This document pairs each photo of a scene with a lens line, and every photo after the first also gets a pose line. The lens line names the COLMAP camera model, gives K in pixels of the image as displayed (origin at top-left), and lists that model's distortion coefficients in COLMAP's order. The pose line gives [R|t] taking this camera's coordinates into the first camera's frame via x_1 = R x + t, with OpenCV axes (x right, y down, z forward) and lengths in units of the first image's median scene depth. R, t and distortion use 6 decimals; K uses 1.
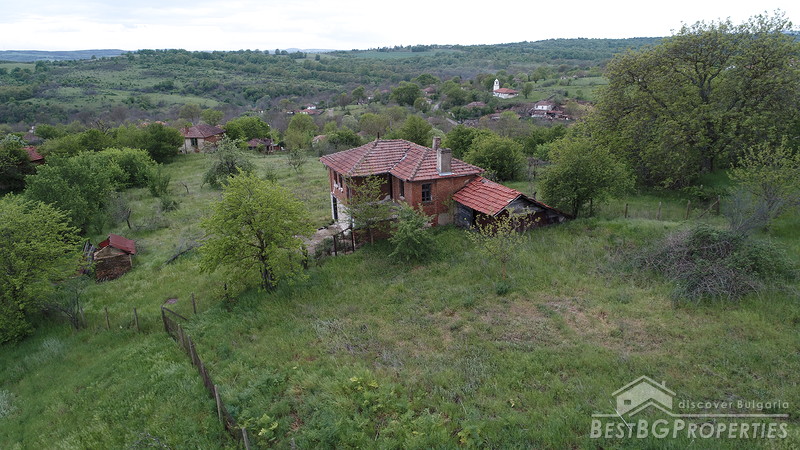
lens RADIAL K [[537.9, 0, 397.9], [0, 537.9, 225.6], [0, 0, 1]] dist [0.002646, -0.000381]
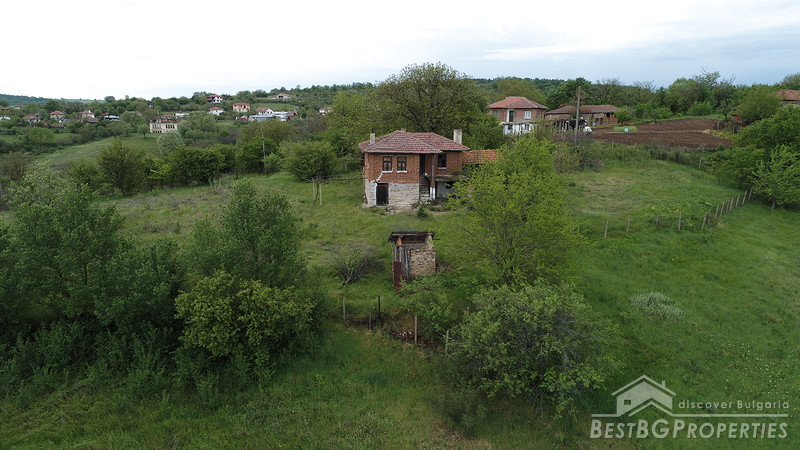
lens RADIAL K [[537.9, 0, 398.8], [0, 537.9, 226.5], [0, 0, 1]] dist [0.002646, -0.000381]
pose [[0.281134, -0.180562, 0.942529, -0.078635], [0.273877, 0.956391, 0.101527, -0.004651], [-0.919758, 0.229594, 0.318326, 0.041543]]
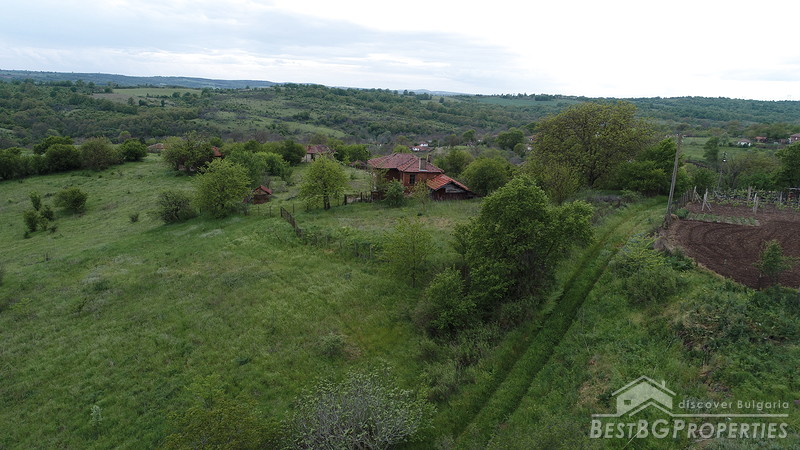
lens RADIAL K [[537.9, 0, 399.0], [0, 537.9, 228.9], [0, 0, 1]] dist [0.002646, -0.000381]
pose [[0.972498, 0.112756, -0.203797, 0.024214], [-0.126433, 0.990430, -0.055345, 0.013343], [0.195606, 0.079589, 0.977448, -0.052130]]
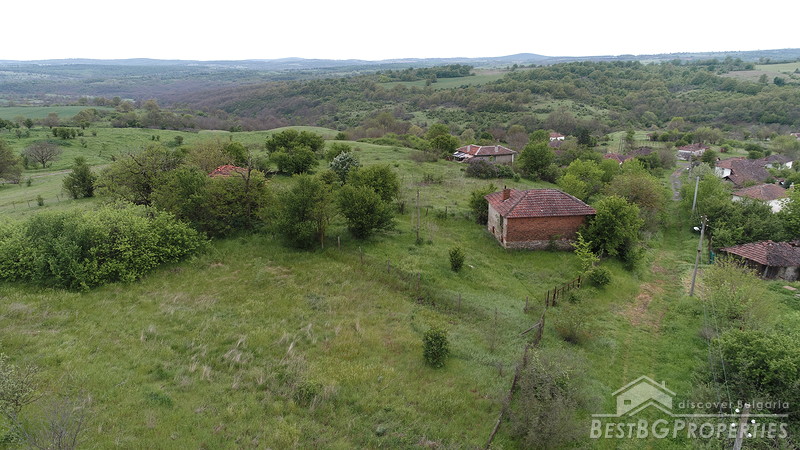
lens RADIAL K [[537.9, 0, 398.0], [0, 537.9, 223.7], [0, 0, 1]] dist [0.002646, -0.000381]
pose [[0.230181, 0.288532, -0.929390, 0.014119], [-0.284035, 0.933369, 0.219421, -0.037486], [0.930774, 0.213473, 0.296797, 0.117977]]
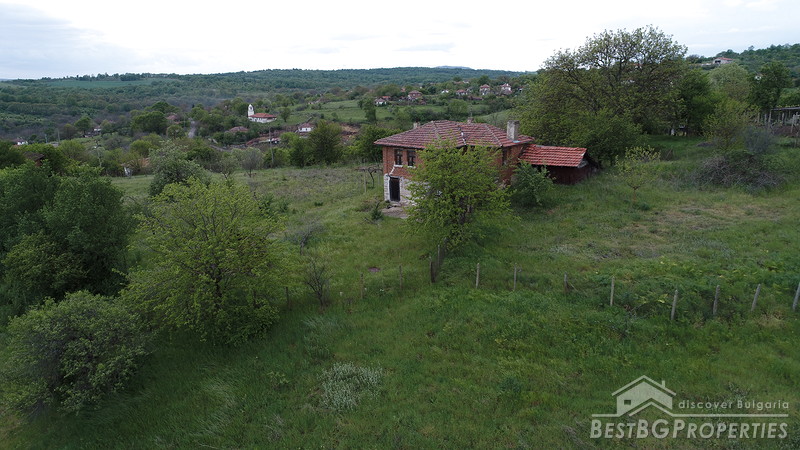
lens RADIAL K [[537.9, 0, 399.1], [0, 537.9, 225.3], [0, 0, 1]] dist [0.002646, -0.000381]
pose [[0.875218, -0.121906, 0.468116, -0.040965], [0.146509, 0.989074, -0.016349, 0.003966], [-0.461008, 0.082893, 0.883516, 0.003953]]
